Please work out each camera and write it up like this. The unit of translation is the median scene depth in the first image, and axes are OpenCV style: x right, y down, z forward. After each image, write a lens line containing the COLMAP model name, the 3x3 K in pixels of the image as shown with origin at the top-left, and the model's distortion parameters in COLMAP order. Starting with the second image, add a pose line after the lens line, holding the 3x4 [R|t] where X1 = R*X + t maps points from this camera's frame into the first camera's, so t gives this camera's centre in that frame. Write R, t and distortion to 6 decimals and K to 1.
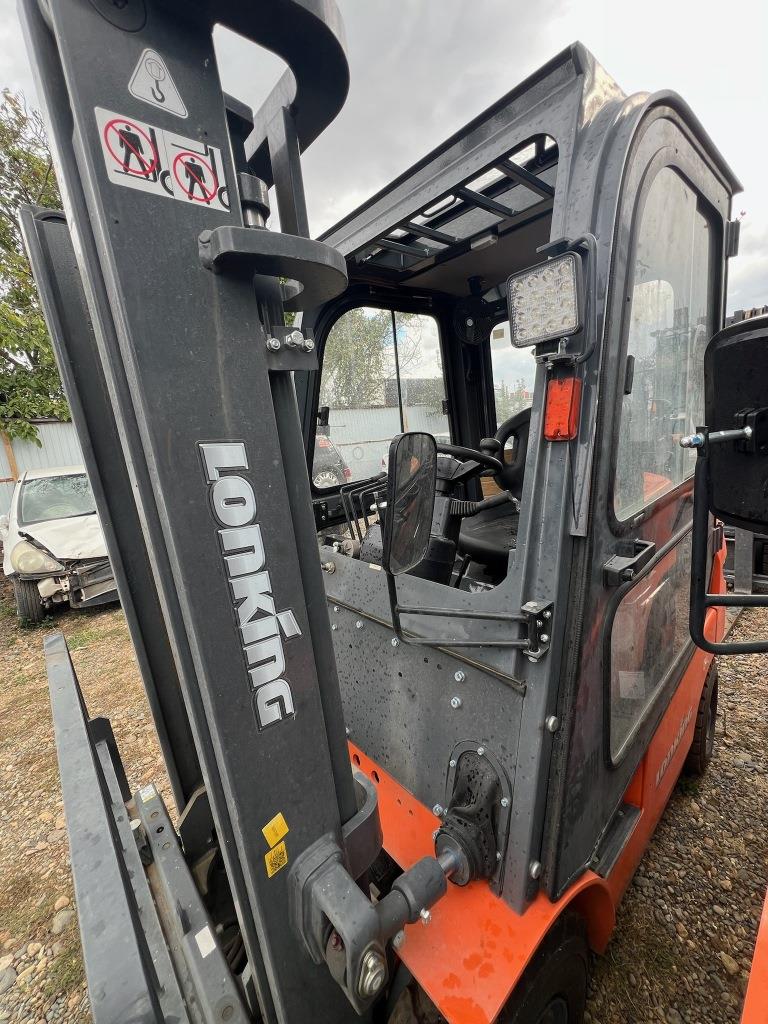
lens RADIAL K [[412.6, 0, 389.4], [0, 412.6, 511.1], [0, 0, 1]] dist [-0.002790, 0.001535]
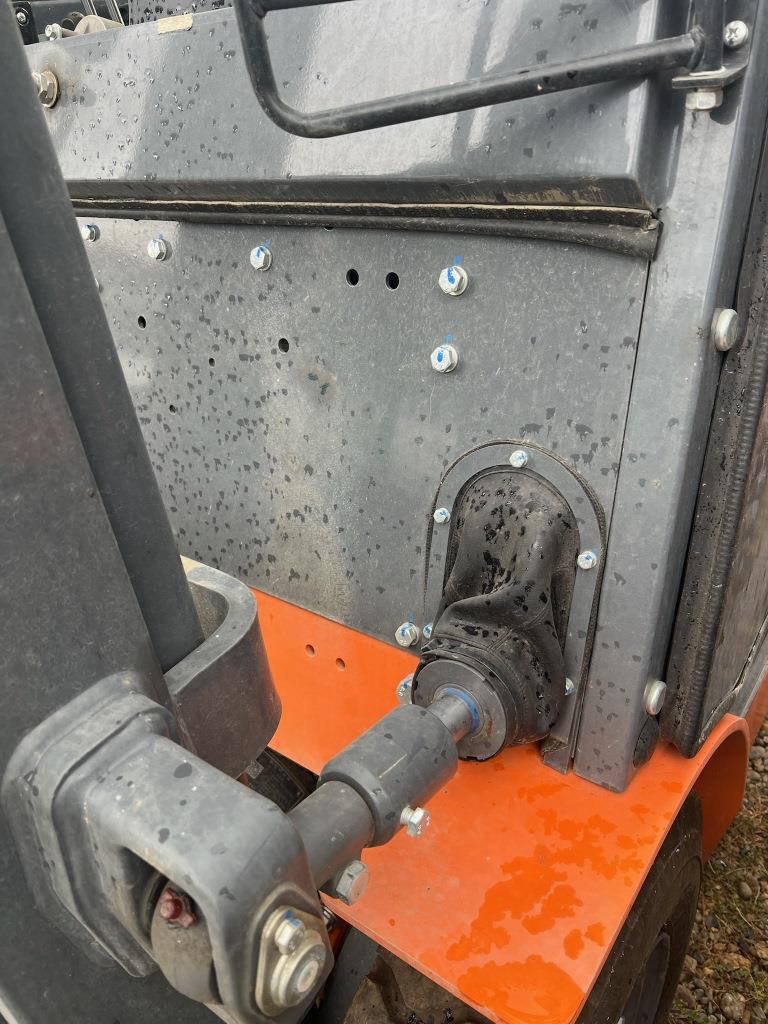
lens RADIAL K [[784.1, 0, 383.3], [0, 784.1, 516.0], [0, 0, 1]] dist [0.027252, -0.034079]
pose [[0.980167, -0.113231, 0.162640, -0.024047], [0.057165, 0.947354, 0.315044, 0.431477], [-0.189750, -0.299498, 0.935038, 0.364134]]
